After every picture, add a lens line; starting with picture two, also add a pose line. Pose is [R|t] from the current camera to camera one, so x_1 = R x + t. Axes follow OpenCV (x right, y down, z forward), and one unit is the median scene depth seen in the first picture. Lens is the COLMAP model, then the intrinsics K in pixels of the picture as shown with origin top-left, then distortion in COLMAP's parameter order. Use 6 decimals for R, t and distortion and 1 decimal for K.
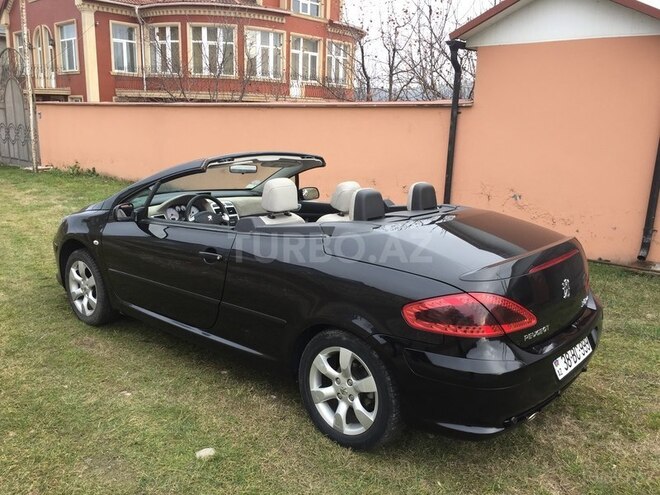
lens RADIAL K [[563.9, 0, 330.0], [0, 563.9, 247.5], [0, 0, 1]] dist [0.069723, -0.093124]
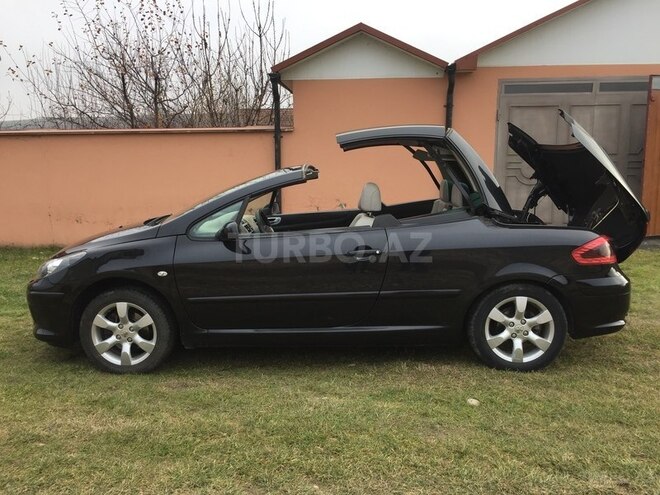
lens RADIAL K [[563.9, 0, 330.0], [0, 563.9, 247.5], [0, 0, 1]] dist [0.069723, -0.093124]
pose [[0.787828, -0.131195, 0.601760, -0.292414], [0.166849, 0.985976, -0.003479, -0.000874], [-0.592864, 0.103144, 0.798670, 0.051231]]
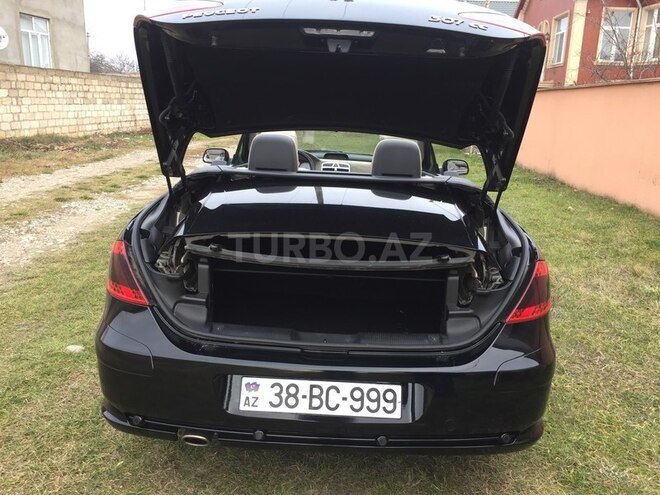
lens RADIAL K [[563.9, 0, 330.0], [0, 563.9, 247.5], [0, 0, 1]] dist [0.069723, -0.093124]
pose [[0.636614, 0.187469, -0.748049, 0.237139], [-0.187937, 0.978472, 0.085275, -0.006889], [0.747932, 0.086299, 0.658142, 0.155872]]
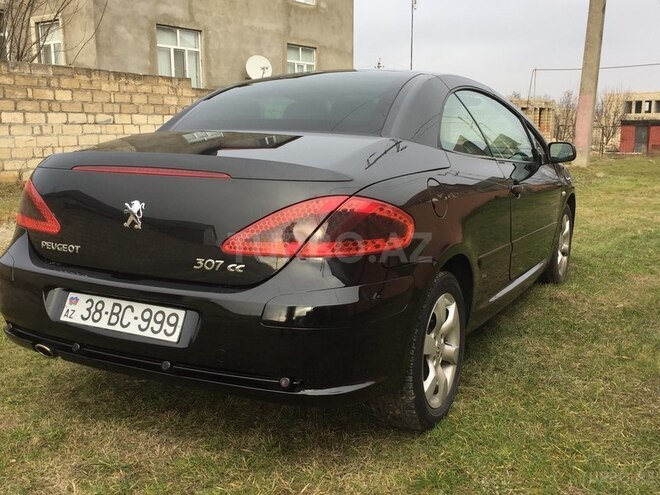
lens RADIAL K [[690.9, 0, 330.0], [0, 690.9, 247.5], [0, 0, 1]] dist [0.045104, -0.005017]
pose [[0.219337, 0.137893, -0.965855, 0.335928], [-0.209365, 0.973552, 0.091447, -0.002111], [0.952920, 0.182159, 0.242406, 0.274107]]
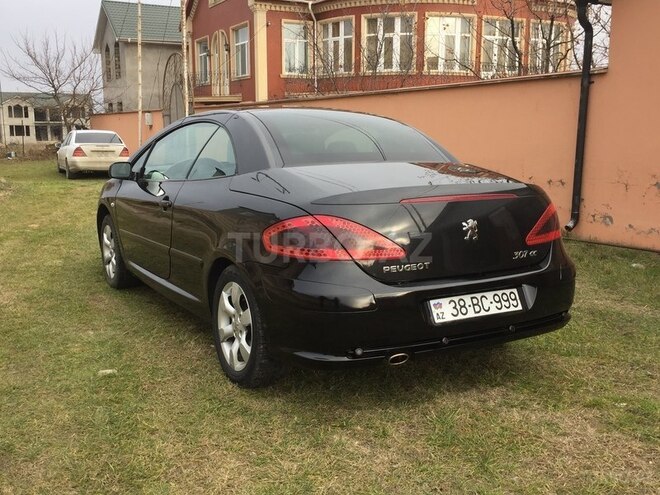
lens RADIAL K [[690.9, 0, 330.0], [0, 690.9, 247.5], [0, 0, 1]] dist [0.045104, -0.005017]
pose [[0.943258, 0.031373, -0.330576, 0.154878], [-0.049790, 0.997635, -0.047388, 0.044237], [0.328307, 0.061159, 0.942589, -0.025862]]
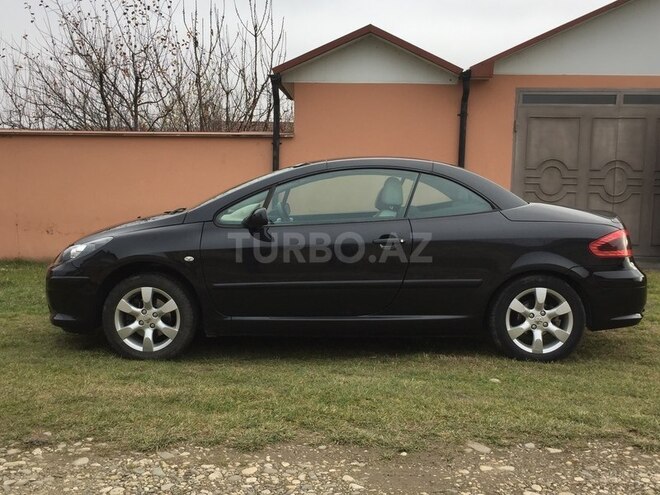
lens RADIAL K [[690.9, 0, 330.0], [0, 690.9, 247.5], [0, 0, 1]] dist [0.045104, -0.005017]
pose [[0.771161, -0.074631, 0.632251, -0.371103], [0.148414, 0.986817, -0.064538, 0.030853], [-0.619099, 0.143604, 0.772071, 0.004382]]
